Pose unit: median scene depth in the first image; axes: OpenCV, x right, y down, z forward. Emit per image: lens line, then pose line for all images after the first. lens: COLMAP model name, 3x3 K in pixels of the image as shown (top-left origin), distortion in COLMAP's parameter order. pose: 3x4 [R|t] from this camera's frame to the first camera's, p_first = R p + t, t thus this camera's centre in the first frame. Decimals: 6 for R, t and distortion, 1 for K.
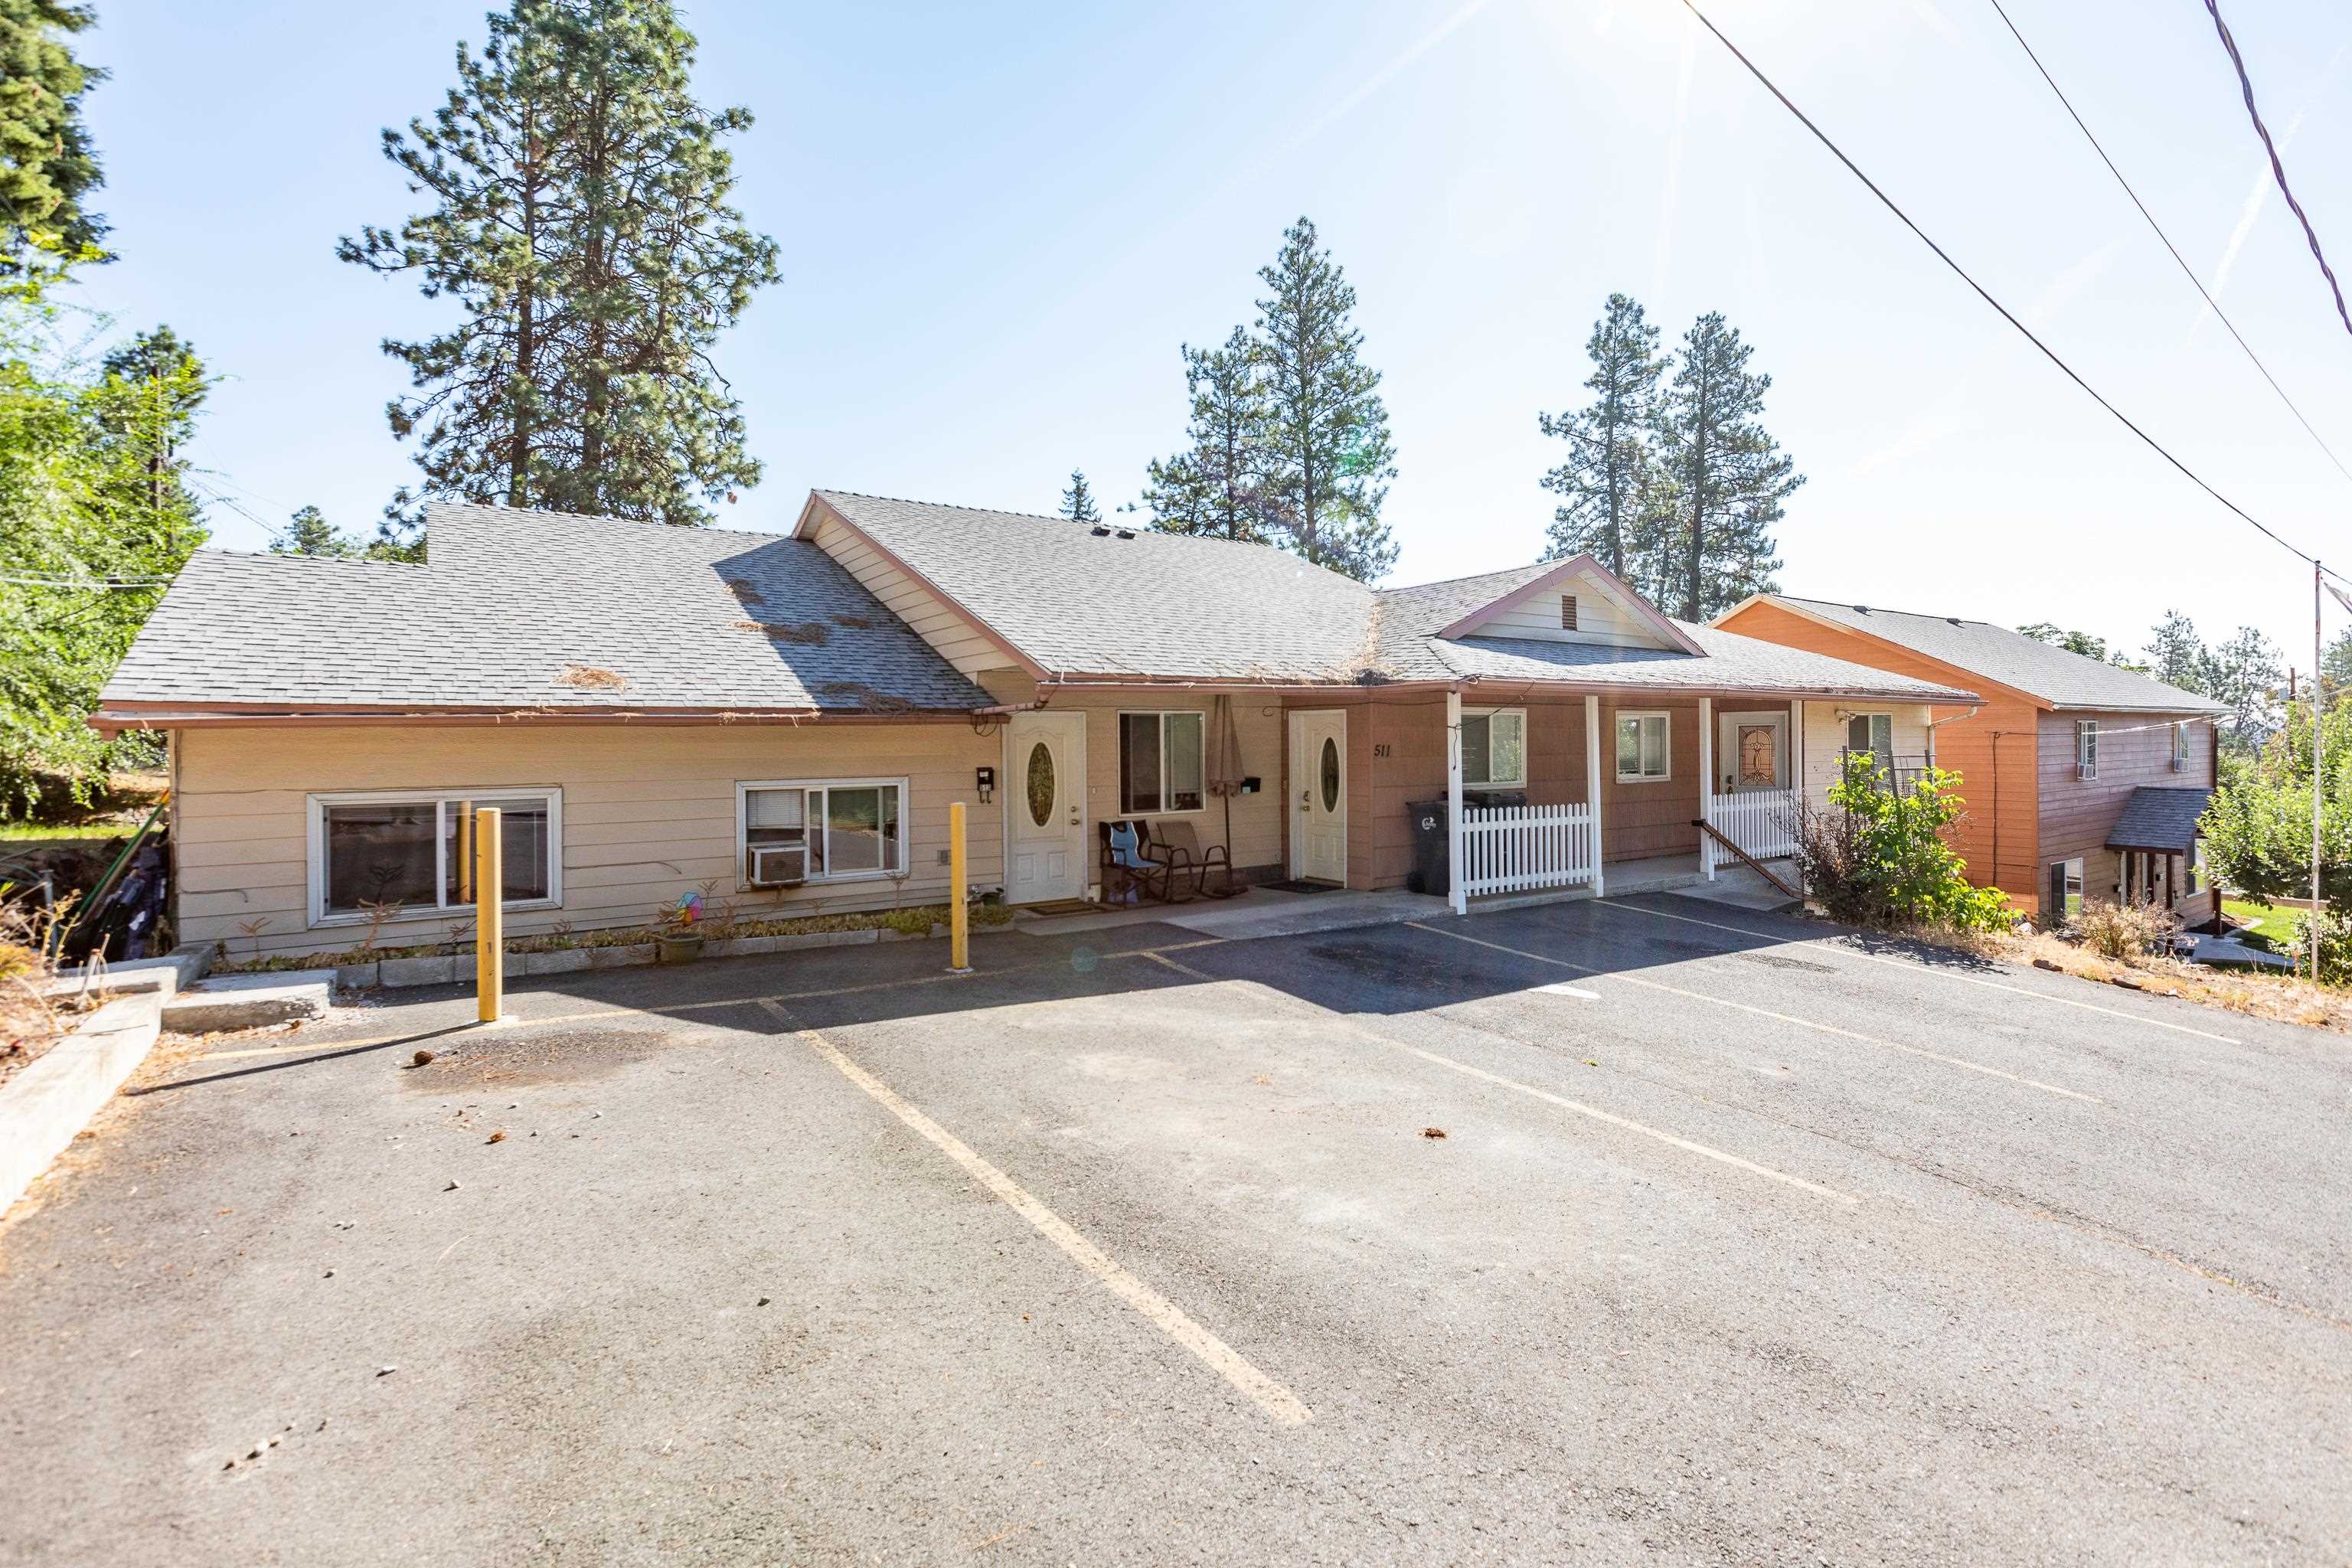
lens RADIAL K [[1069.1, 0, 1206.0], [0, 1069.1, 736.7], [0, 0, 1]] dist [0.005425, -0.001276]
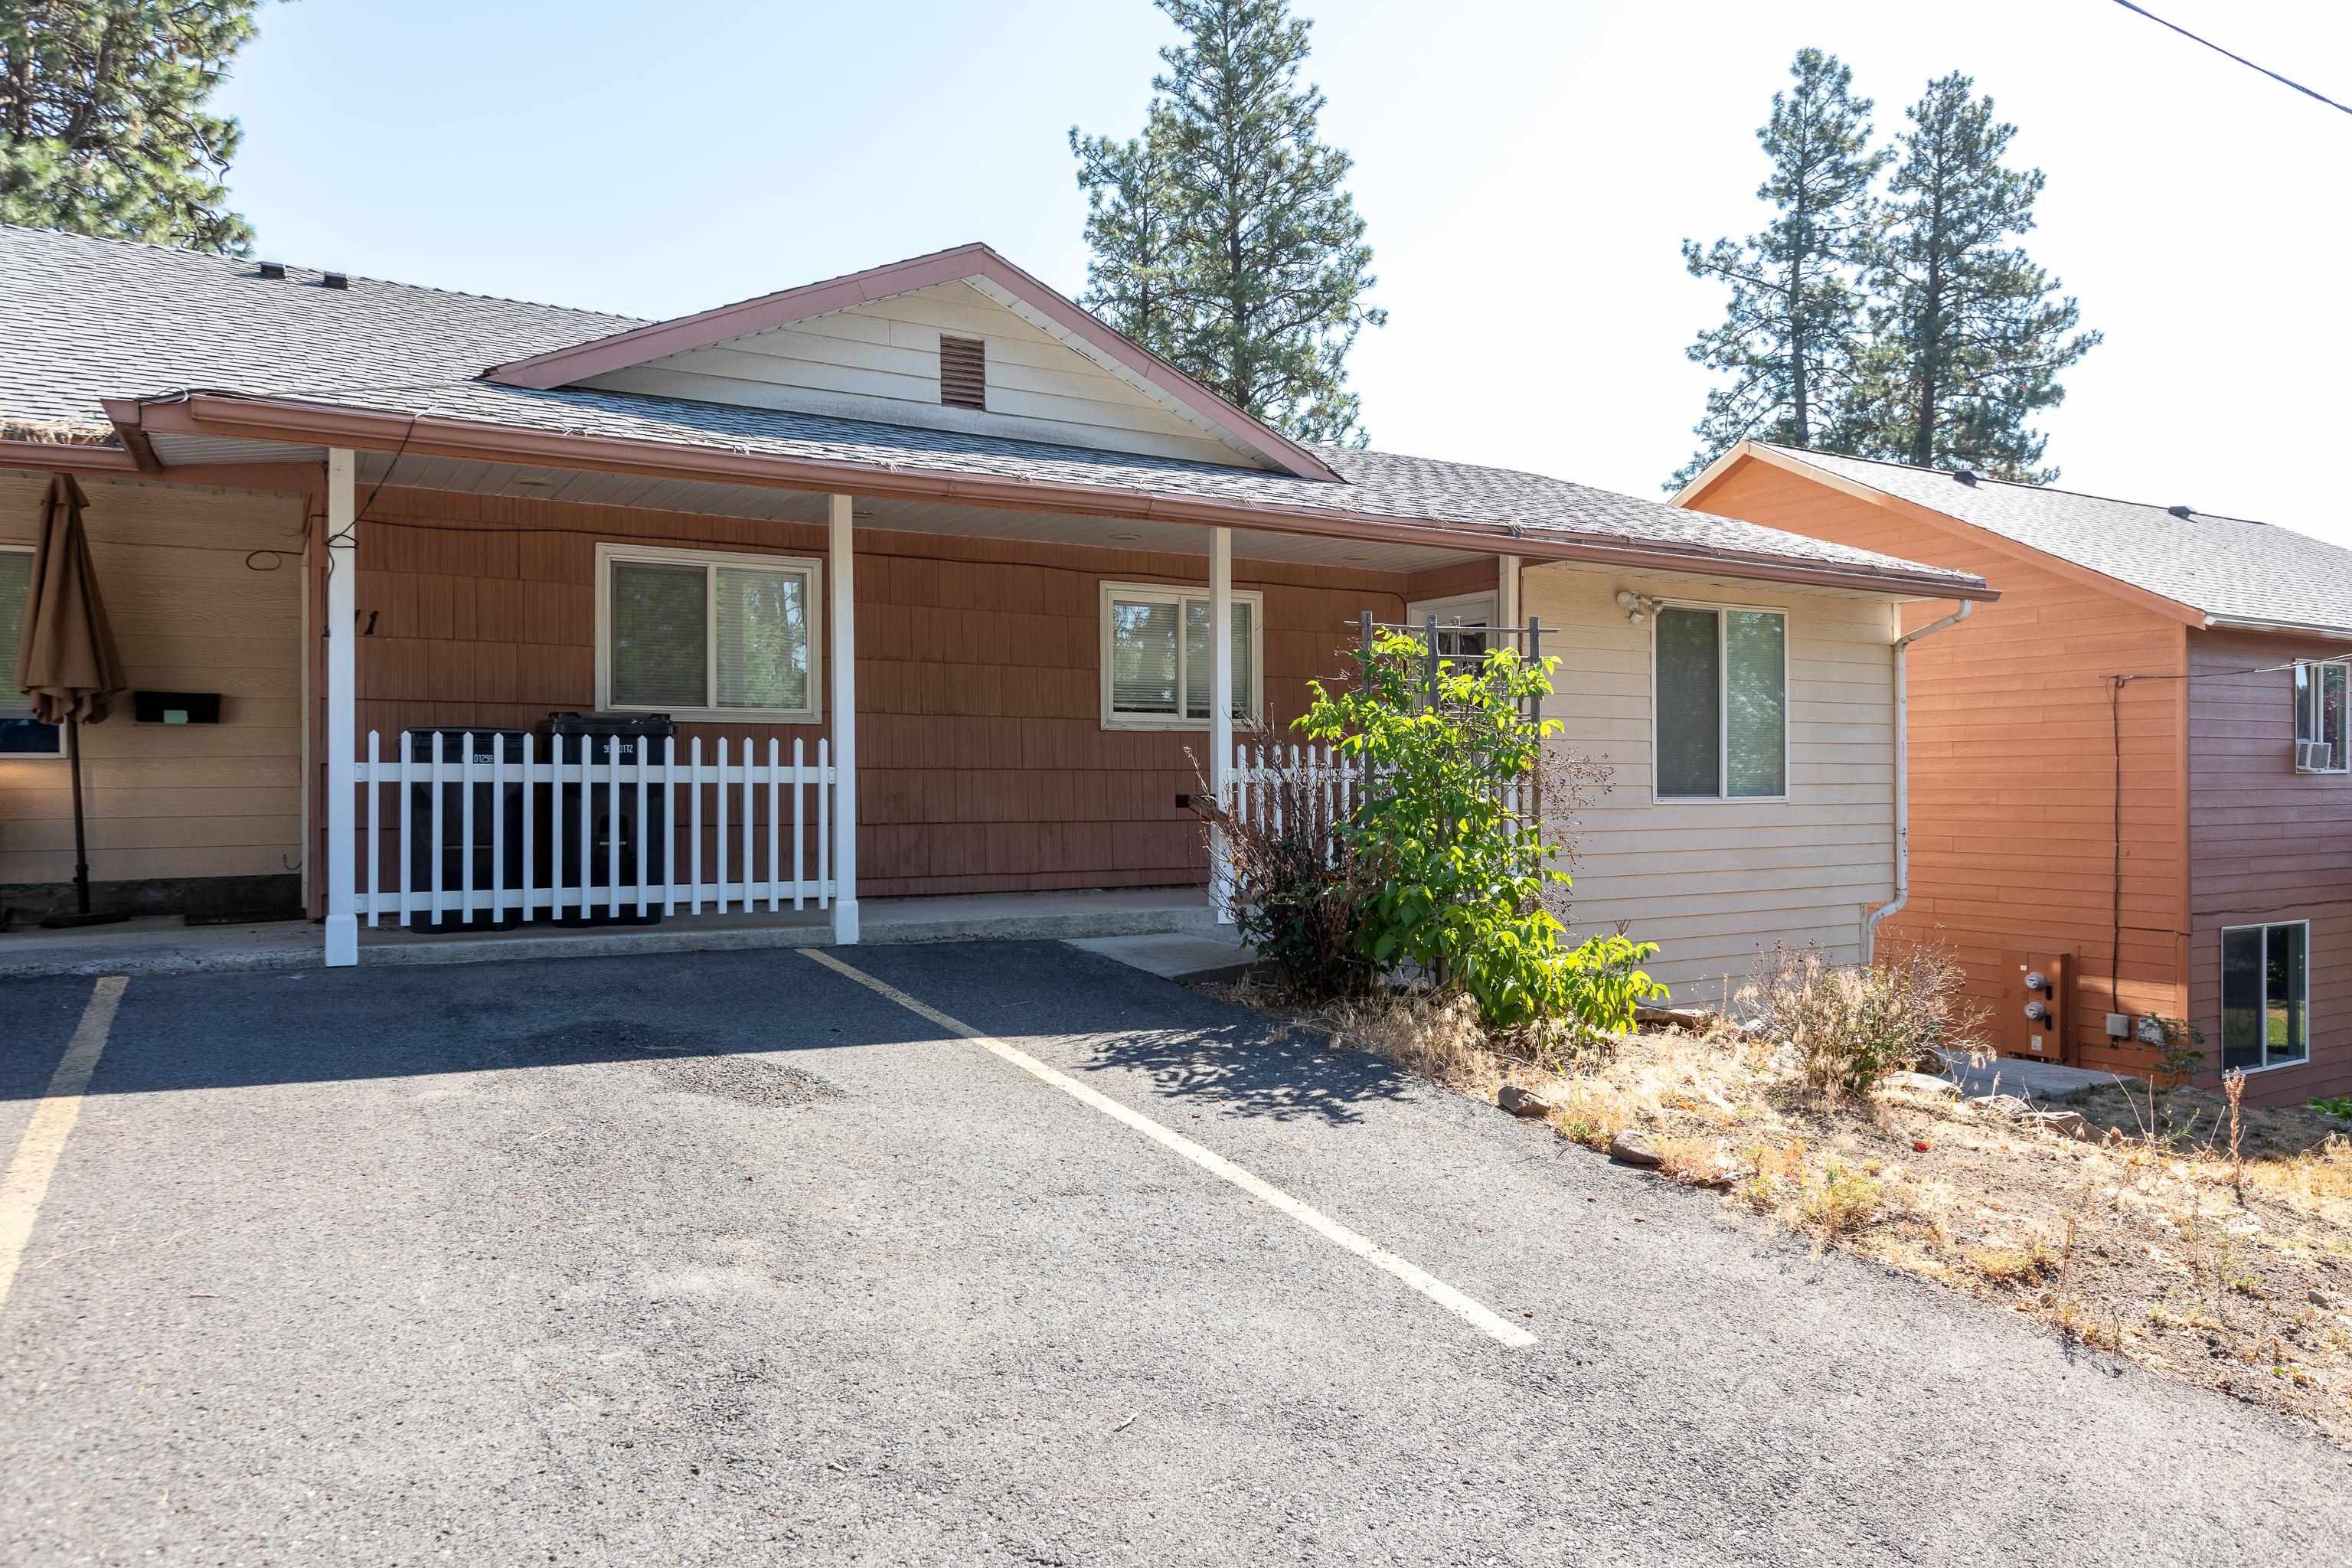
lens RADIAL K [[1576.3, 0, 1195.7], [0, 1576.3, 783.1], [0, 0, 1]] dist [-0.010718, 0.010769]
pose [[0.997651, 0.005556, -0.068283, 0.347921], [-0.005129, 0.999966, 0.006423, 0.046209], [0.068316, -0.006058, 0.997645, 0.206058]]
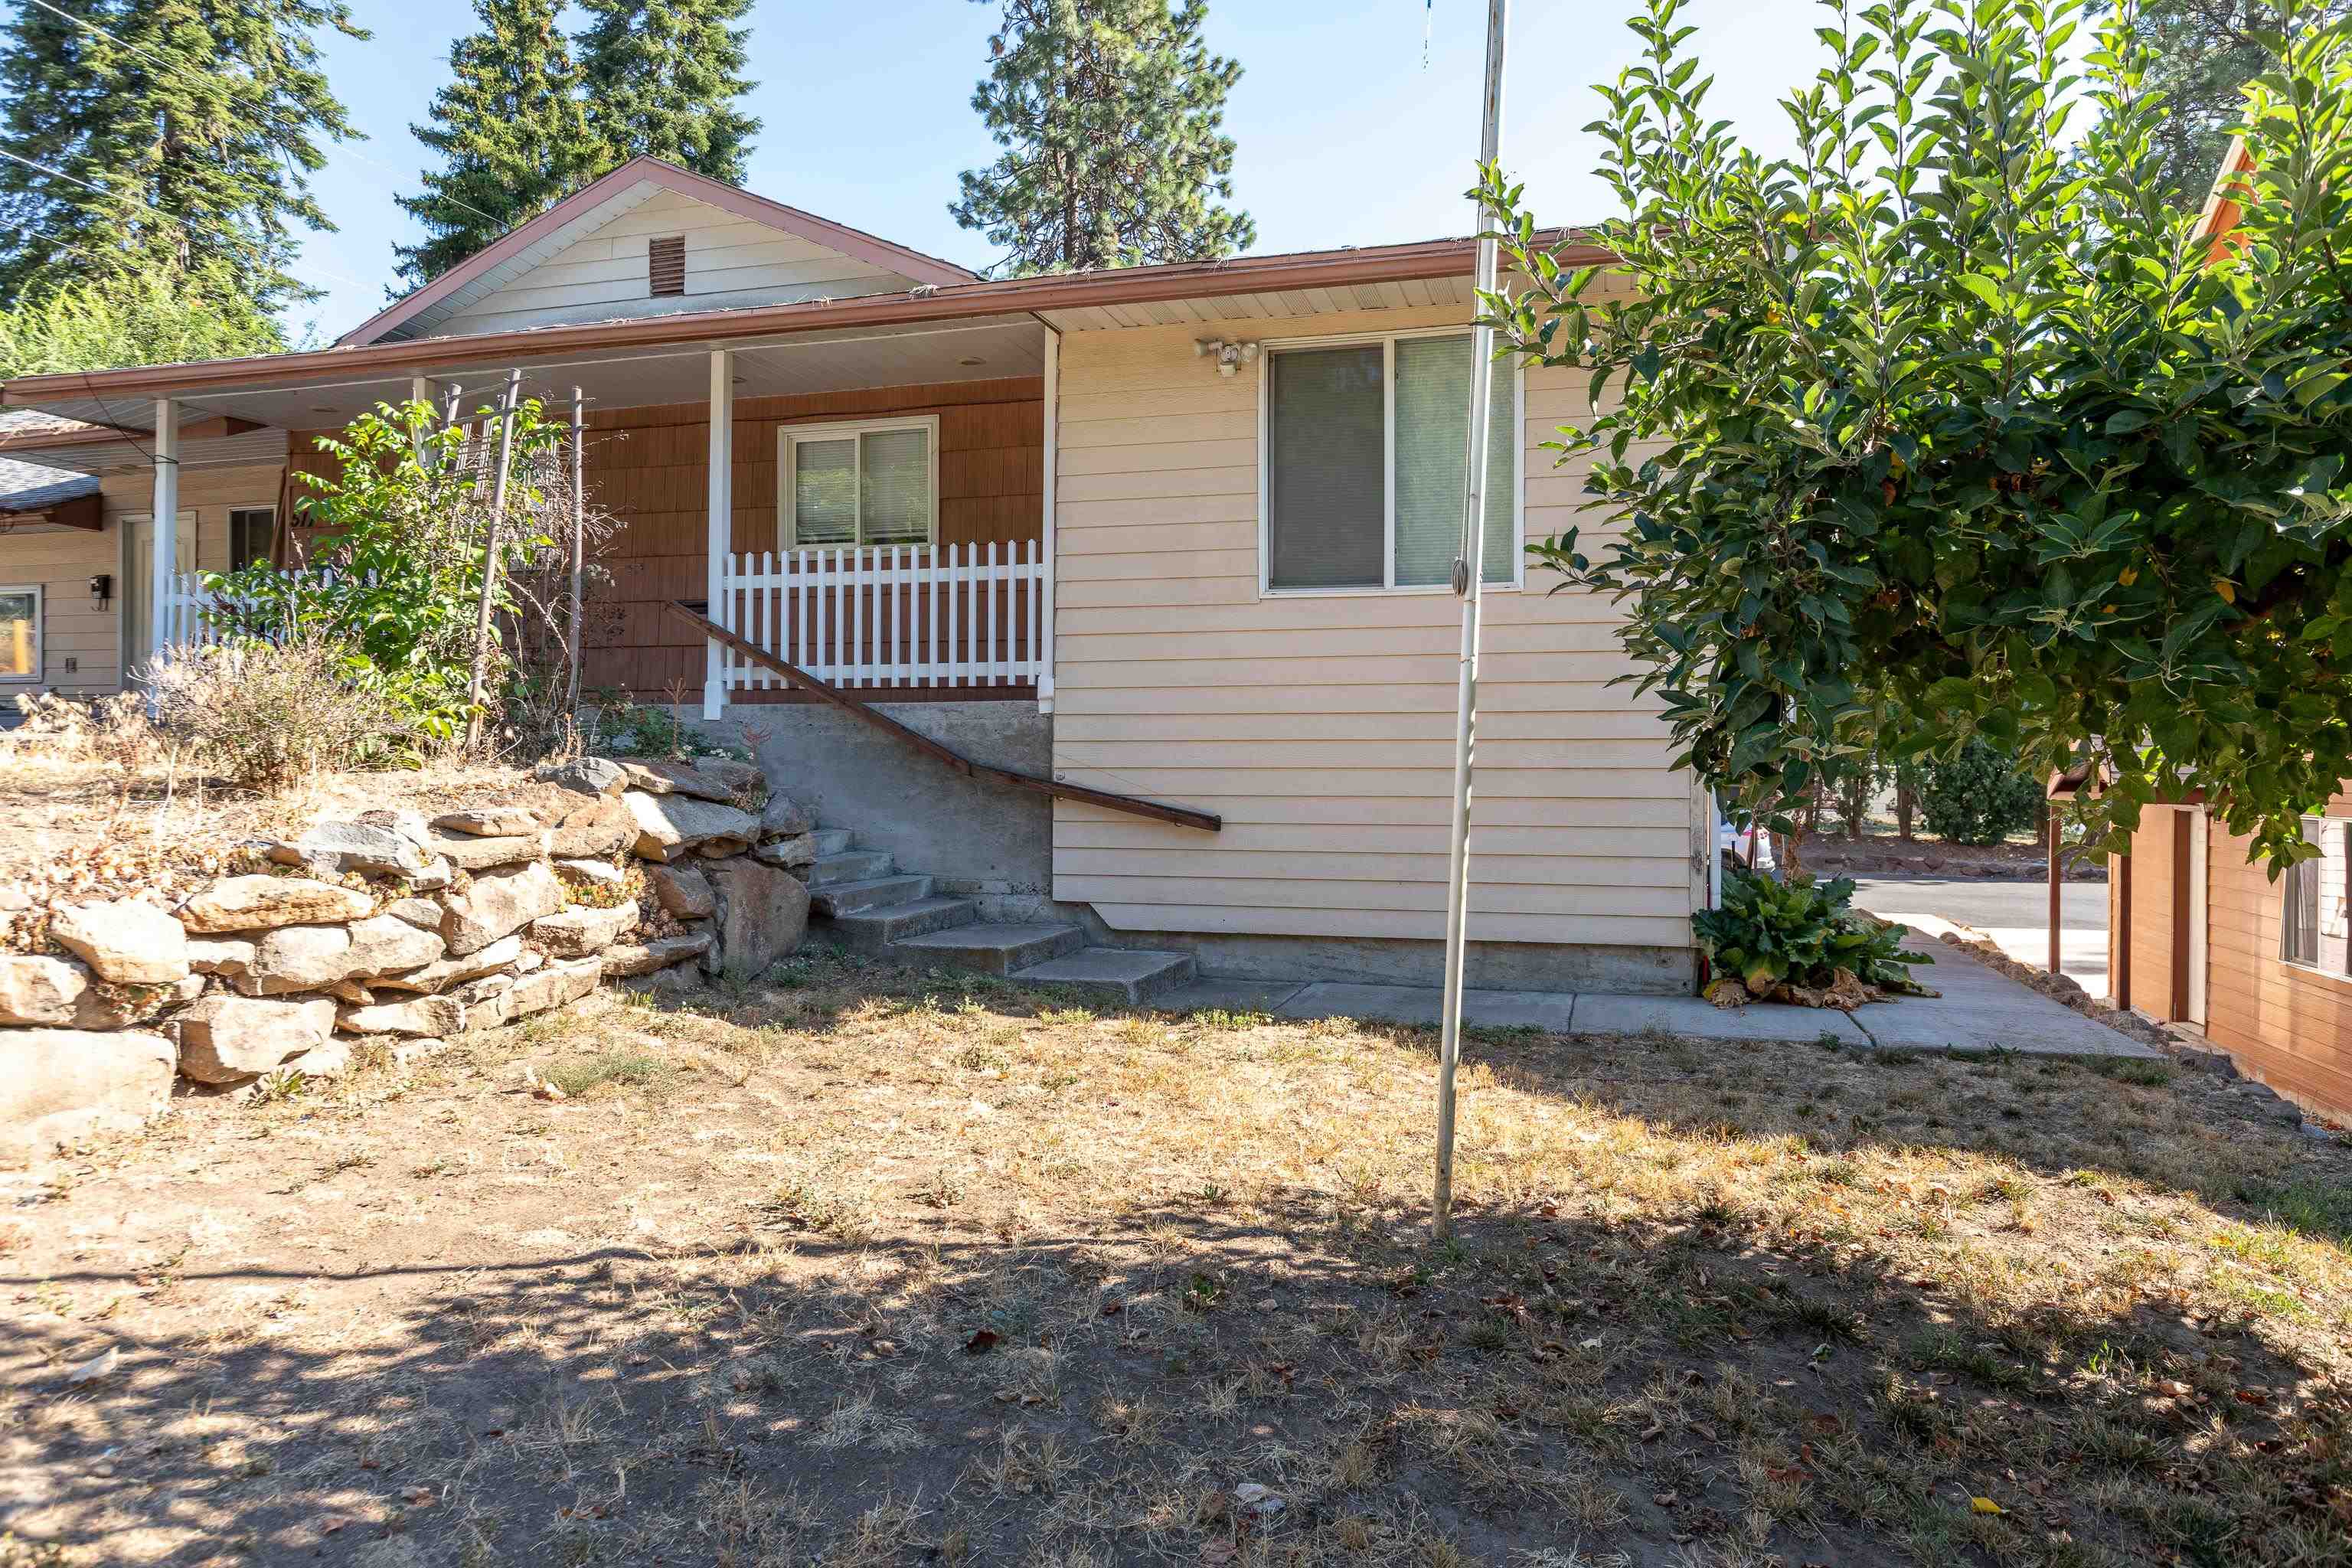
lens RADIAL K [[1576.3, 0, 1257.2], [0, 1576.3, 793.5], [0, 0, 1]] dist [-0.010718, 0.010769]
pose [[0.610900, 0.009372, -0.791652, 0.847588], [-0.011902, 0.999926, 0.002654, 0.113739], [0.791618, 0.007801, 0.610966, 0.517003]]
